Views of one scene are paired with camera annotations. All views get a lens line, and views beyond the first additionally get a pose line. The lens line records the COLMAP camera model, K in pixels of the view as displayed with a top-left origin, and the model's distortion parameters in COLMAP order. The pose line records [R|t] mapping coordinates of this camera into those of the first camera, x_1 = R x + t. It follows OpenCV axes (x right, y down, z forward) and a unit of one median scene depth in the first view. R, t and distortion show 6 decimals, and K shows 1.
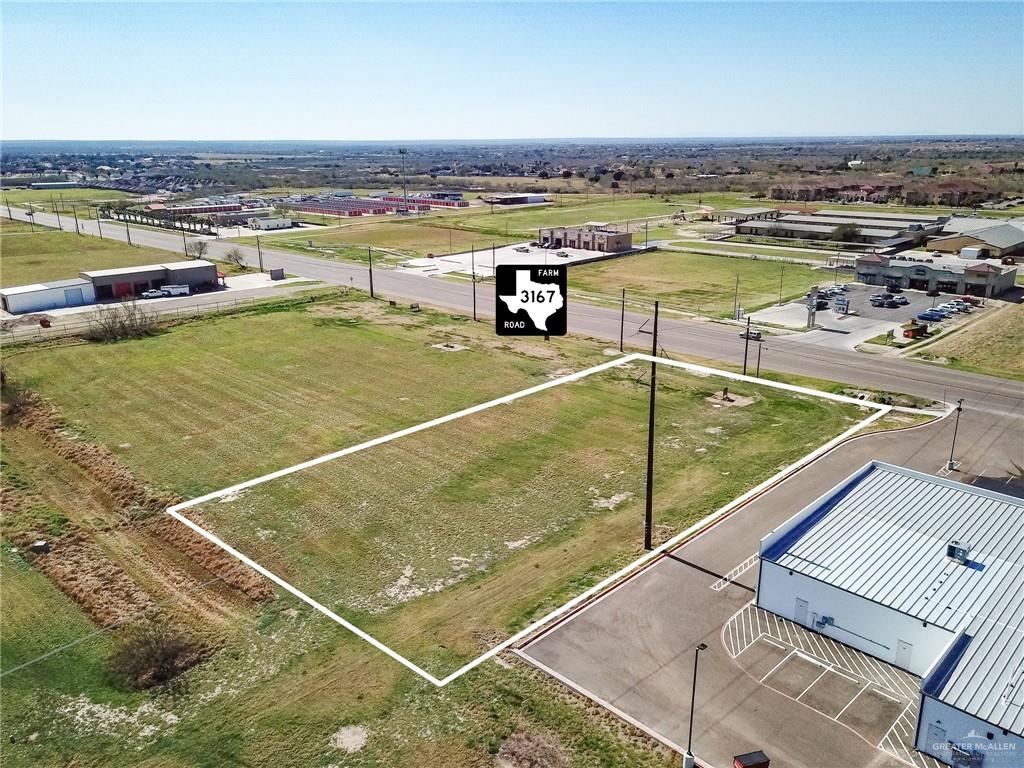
lens RADIAL K [[780.4, 0, 515.8], [0, 780.4, 384.3], [0, 0, 1]] dist [0.031035, -0.009207]
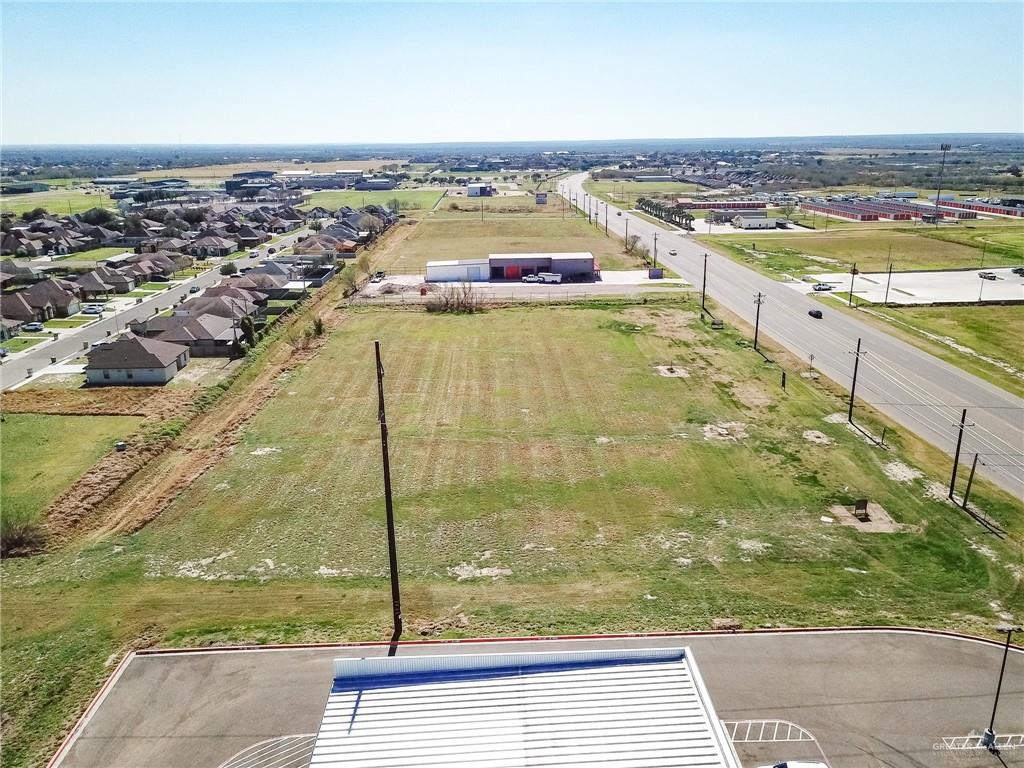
lens RADIAL K [[780.4, 0, 518.8], [0, 780.4, 390.4], [0, 0, 1]] dist [0.031035, -0.009207]
pose [[0.728586, 0.207634, -0.652726, 0.268878], [-0.199251, 0.975984, 0.088056, -0.050625], [0.655334, 0.065900, 0.752459, 0.152317]]
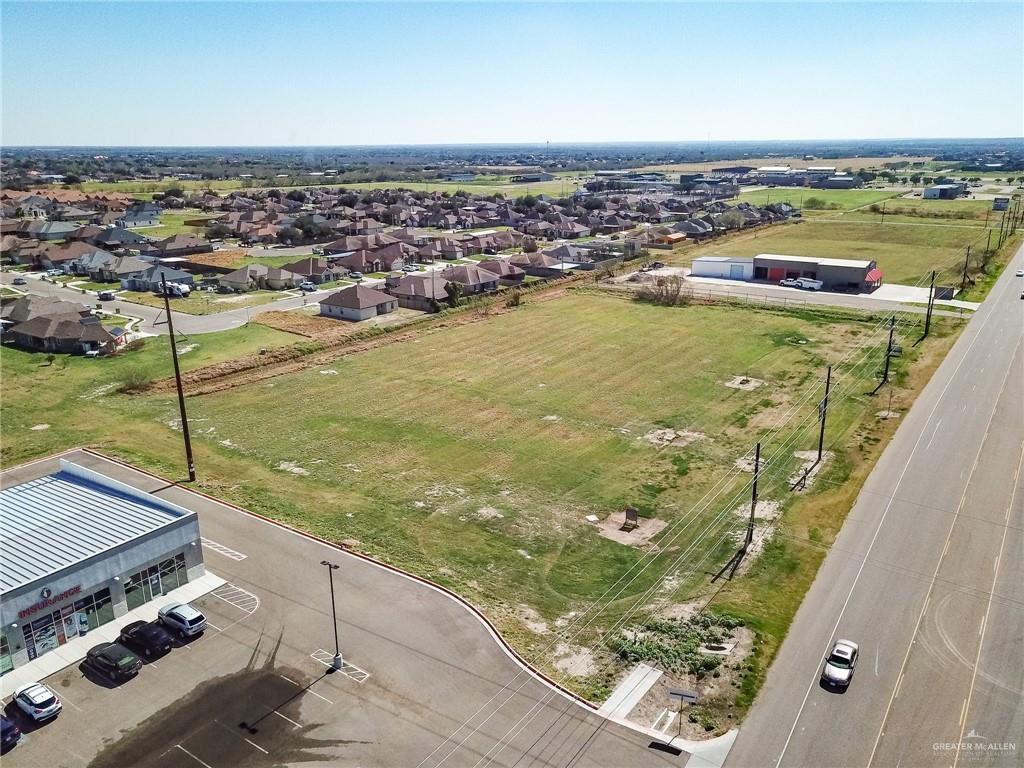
lens RADIAL K [[780.4, 0, 517.5], [0, 780.4, 391.8], [0, 0, 1]] dist [0.031035, -0.009207]
pose [[0.176179, 0.304961, -0.935927, 0.475186], [-0.288431, 0.925060, 0.247126, -0.126878], [0.941153, 0.226412, 0.250936, 0.401400]]
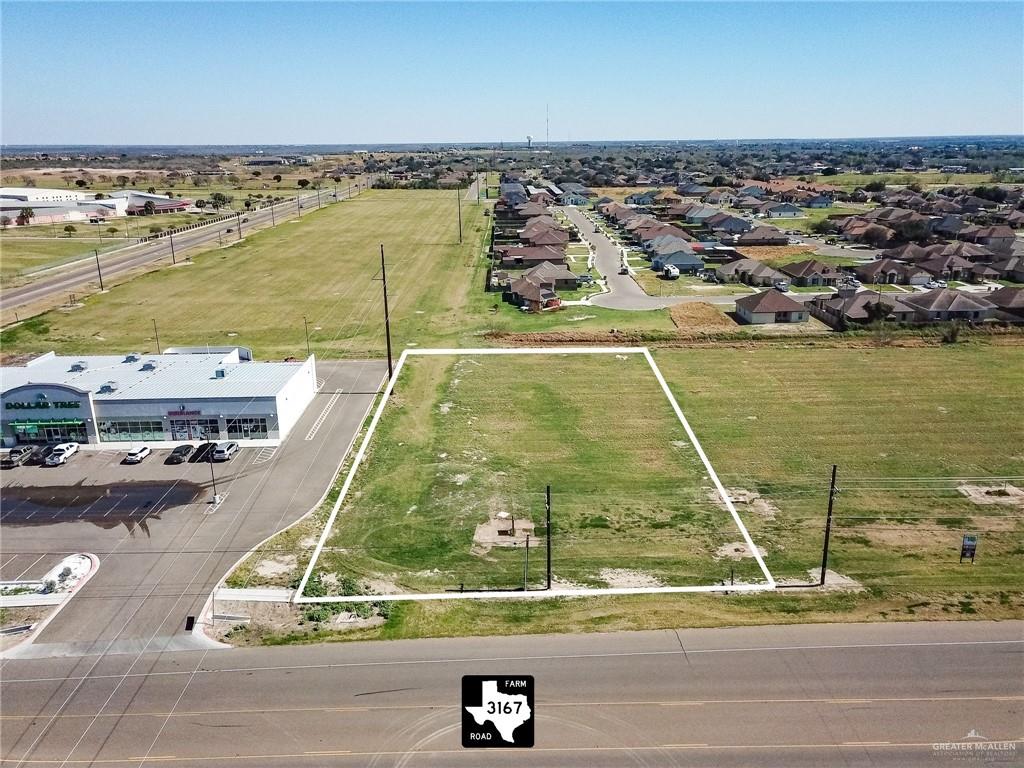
lens RADIAL K [[780.4, 0, 517.4], [0, 780.4, 380.8], [0, 0, 1]] dist [0.031035, -0.009207]
pose [[-0.697251, 0.226391, -0.680138, 0.396340], [-0.195660, 0.852682, 0.484407, -0.242903], [0.689608, 0.470829, -0.550238, 0.742877]]
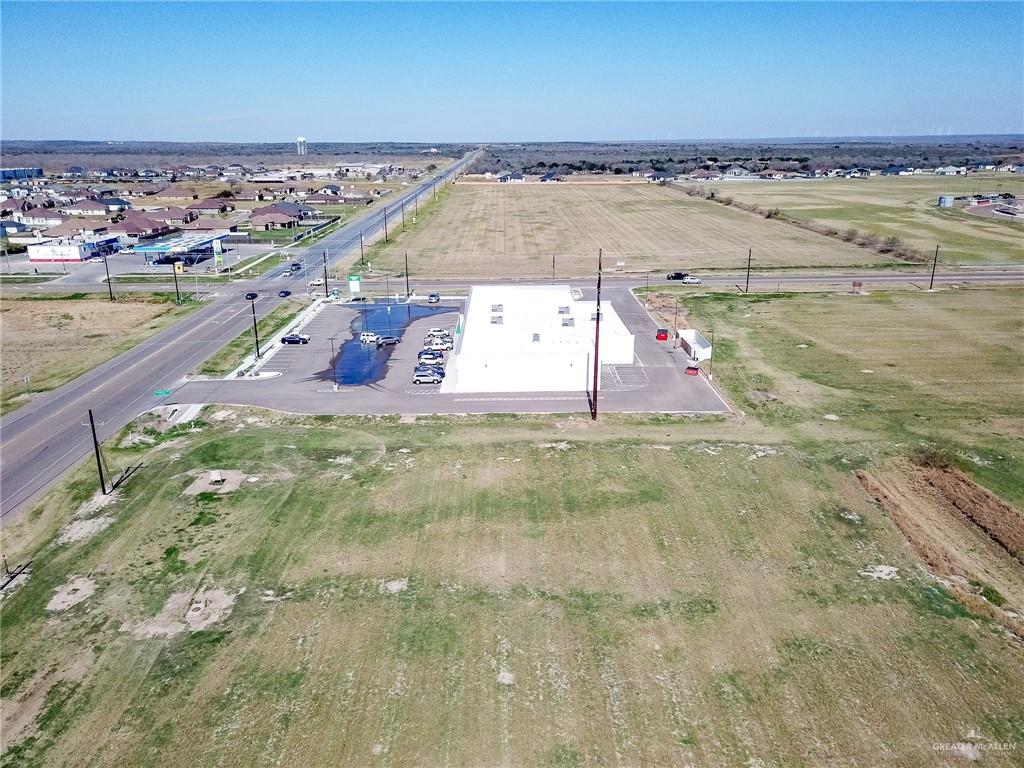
lens RADIAL K [[780.4, 0, 518.8], [0, 780.4, 389.0], [0, 0, 1]] dist [0.031035, -0.009207]
pose [[-0.716086, -0.198466, 0.669202, -0.249145], [0.220277, 0.845482, 0.486454, -0.208133], [-0.662344, 0.495753, -0.561721, 0.669460]]
